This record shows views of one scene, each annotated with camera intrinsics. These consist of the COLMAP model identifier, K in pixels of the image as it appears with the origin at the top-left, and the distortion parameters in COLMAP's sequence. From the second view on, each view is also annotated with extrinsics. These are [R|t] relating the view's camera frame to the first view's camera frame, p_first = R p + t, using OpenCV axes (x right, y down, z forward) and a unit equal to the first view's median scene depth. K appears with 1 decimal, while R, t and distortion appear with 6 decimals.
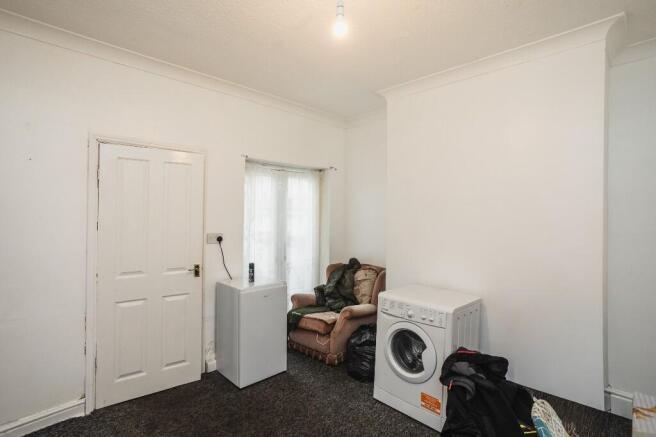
lens RADIAL K [[325.9, 0, 324.4], [0, 325.9, 218.5], [0, 0, 1]] dist [-0.000107, 0.000366]
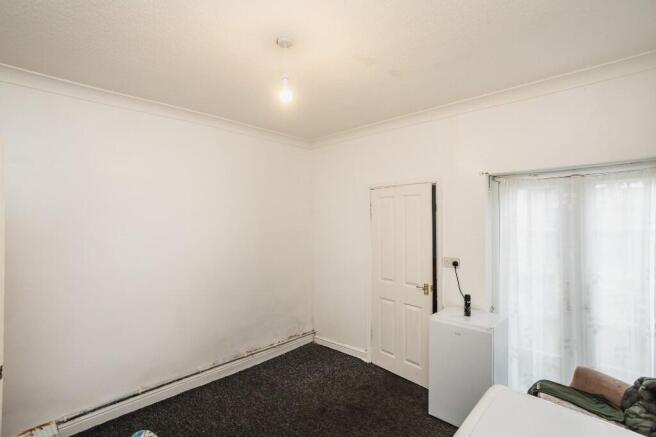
lens RADIAL K [[325.9, 0, 324.4], [0, 325.9, 218.5], [0, 0, 1]] dist [-0.000107, 0.000366]
pose [[0.010504, -0.019581, -0.999753, 0.677970], [-0.003437, 0.999802, -0.019618, -0.055495], [0.999939, 0.003642, 0.010435, 0.592939]]
